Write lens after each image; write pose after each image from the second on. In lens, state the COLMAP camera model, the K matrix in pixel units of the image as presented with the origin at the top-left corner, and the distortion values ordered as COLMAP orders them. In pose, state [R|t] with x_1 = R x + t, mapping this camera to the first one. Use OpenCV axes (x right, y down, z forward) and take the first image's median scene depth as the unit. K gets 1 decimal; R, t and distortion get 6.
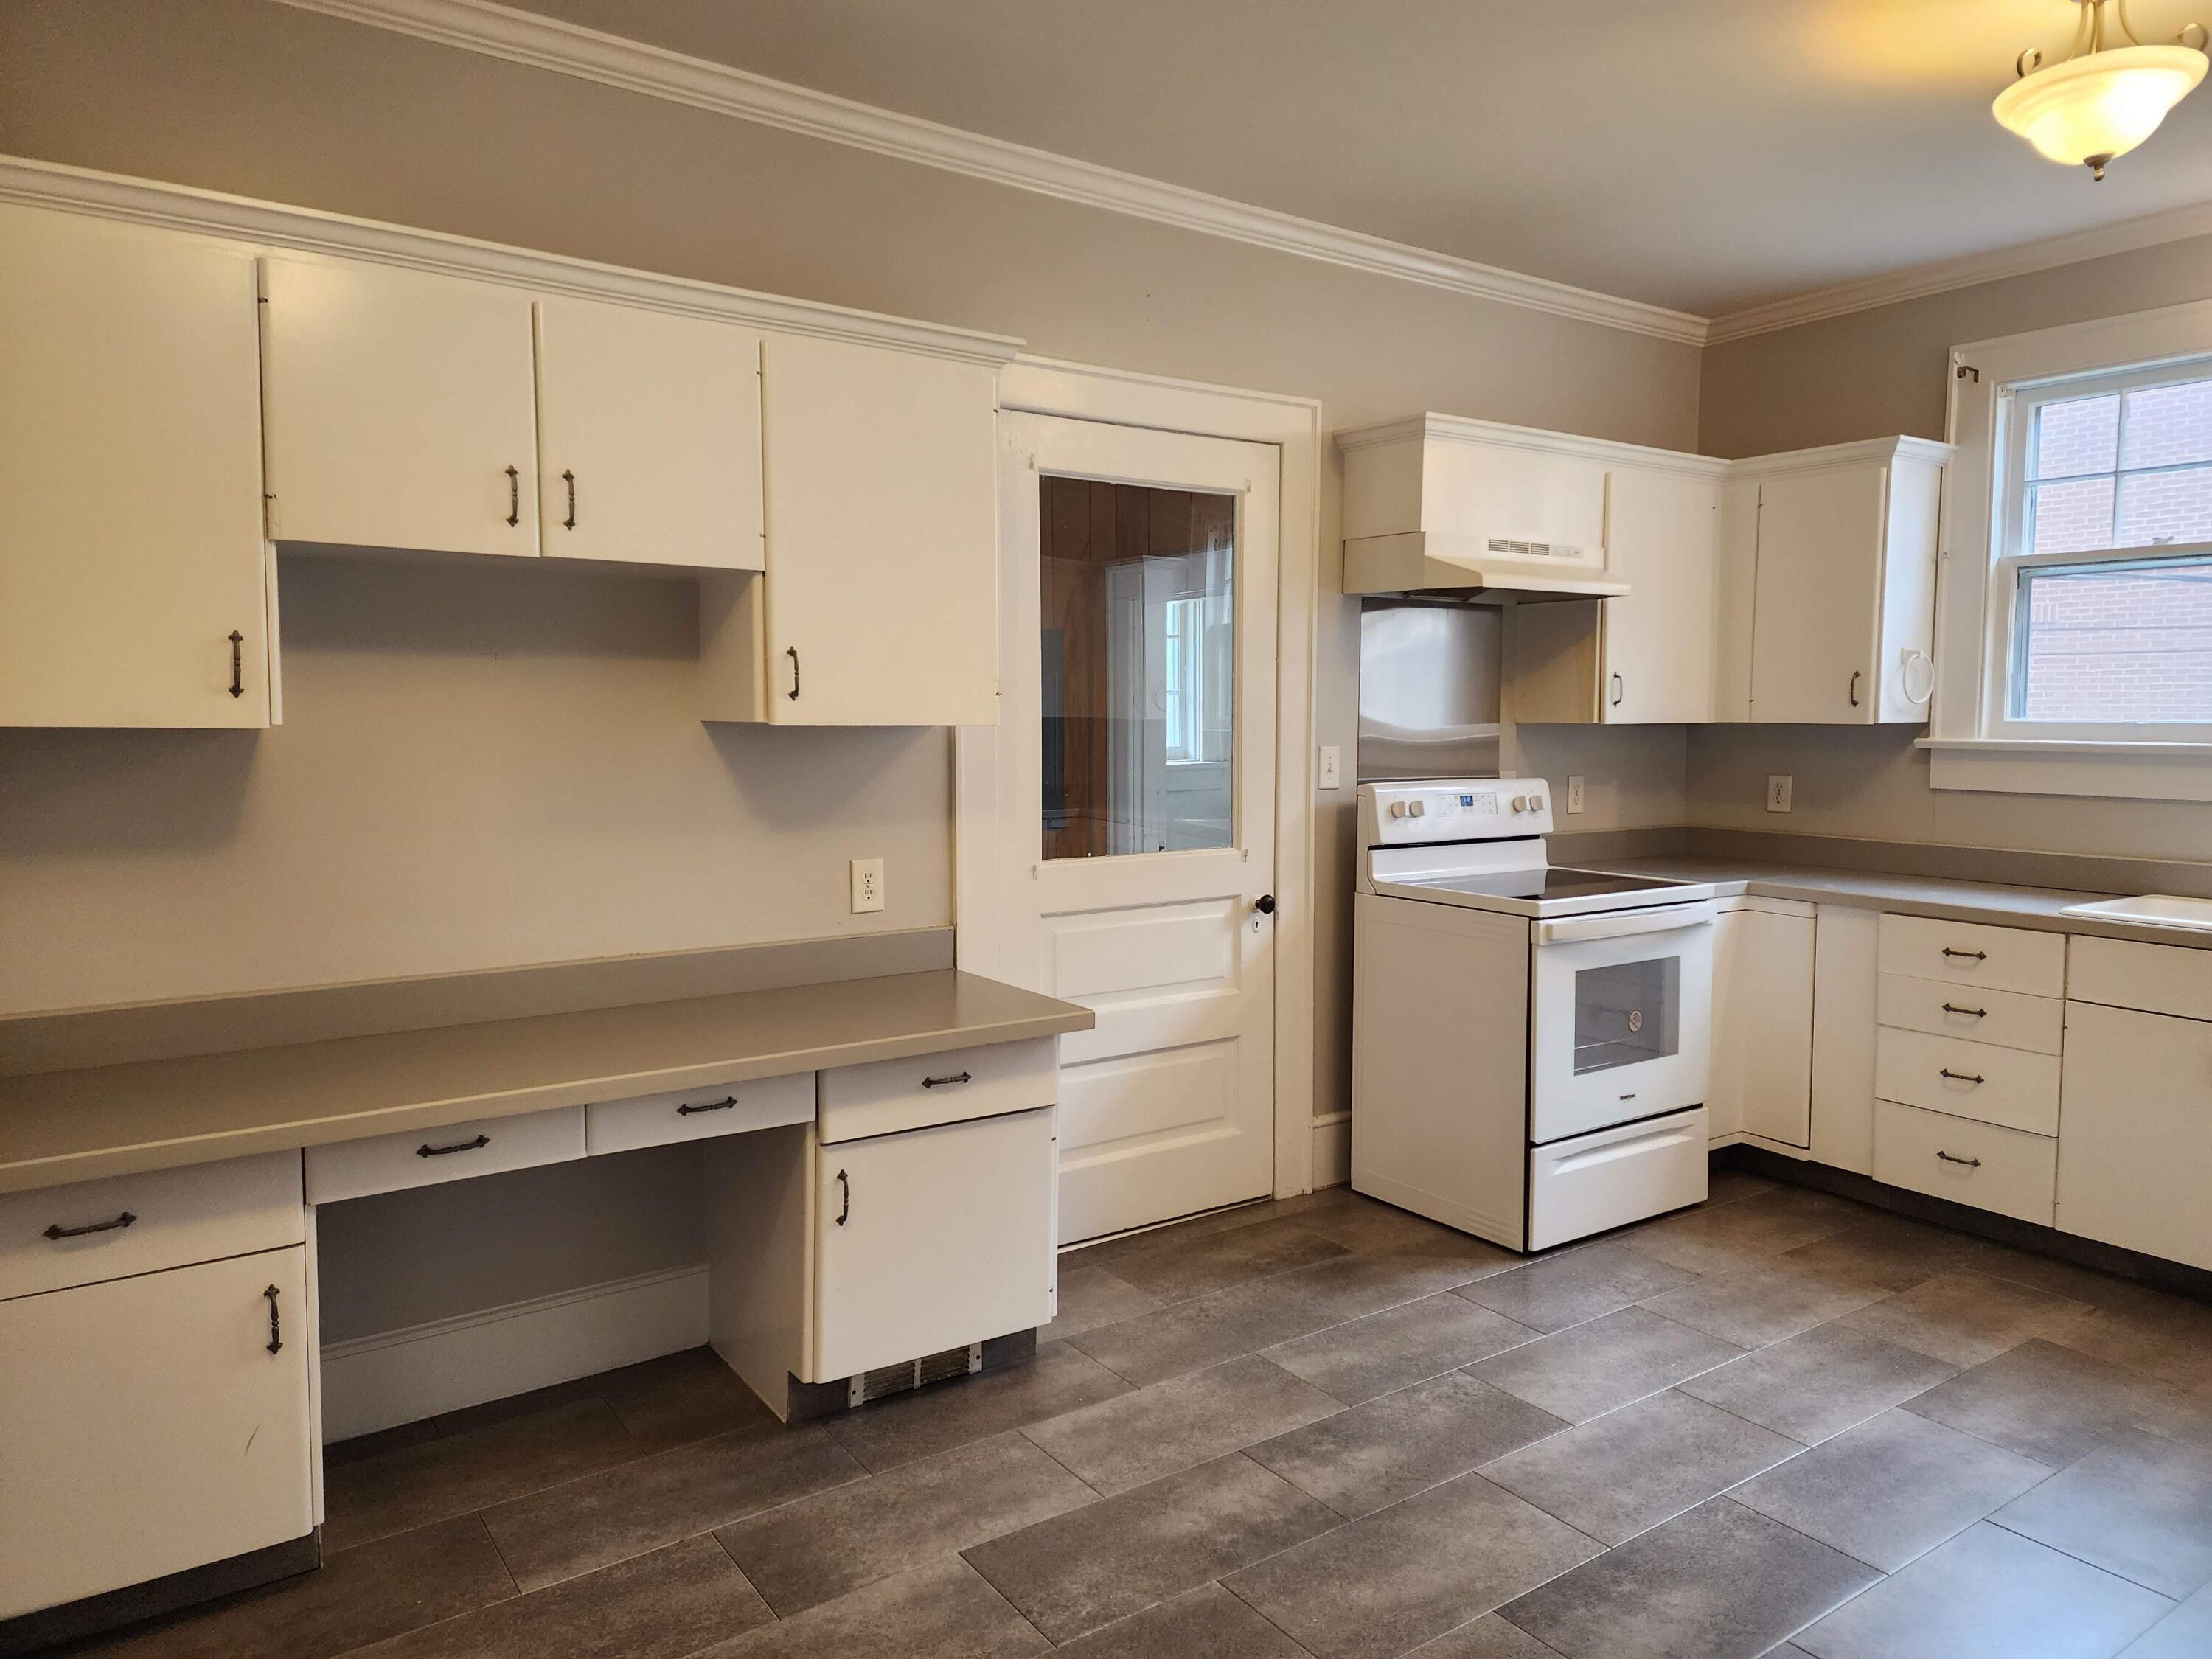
lens RADIAL K [[1478.4, 0, 1109.5], [0, 1478.4, 823.8], [0, 0, 1]] dist [0.074938, -0.066573]
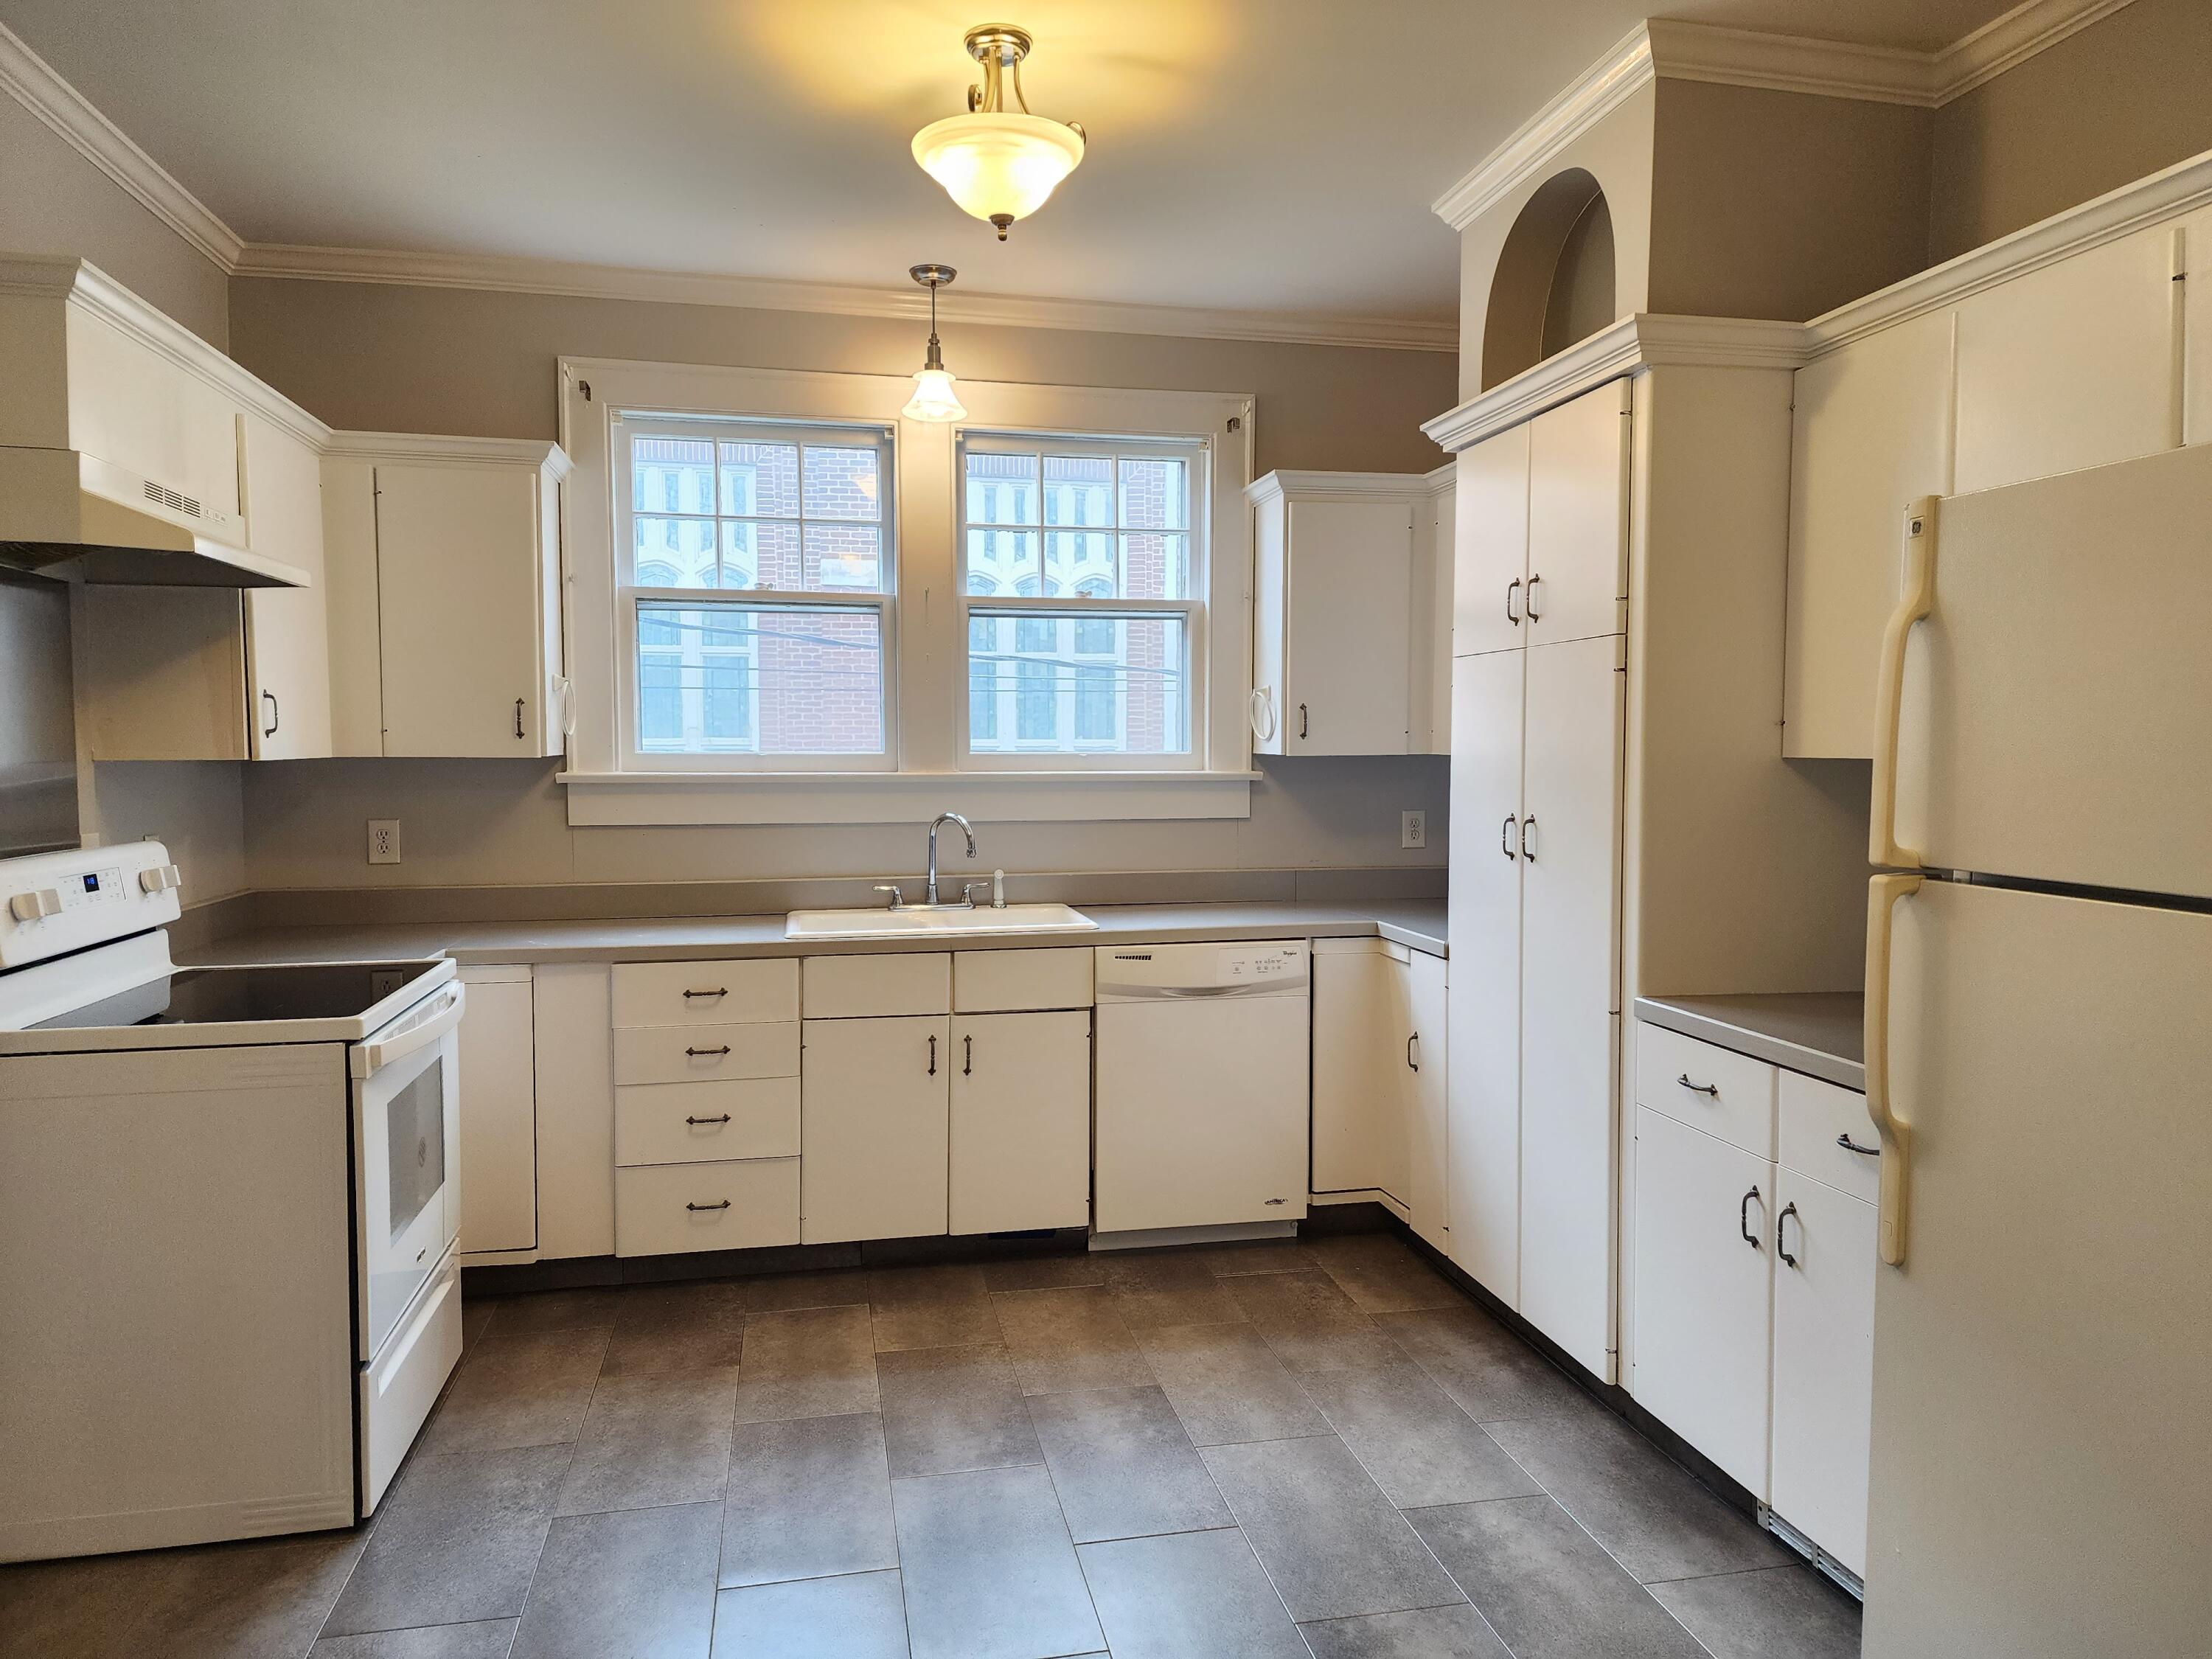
lens RADIAL K [[1478.4, 0, 1109.5], [0, 1478.4, 823.8], [0, 0, 1]] dist [0.074938, -0.066573]
pose [[0.391306, -0.053478, 0.918705, -0.197132], [0.072716, 0.996985, 0.027063, -0.028314], [-0.917383, 0.056215, 0.394015, 0.362358]]
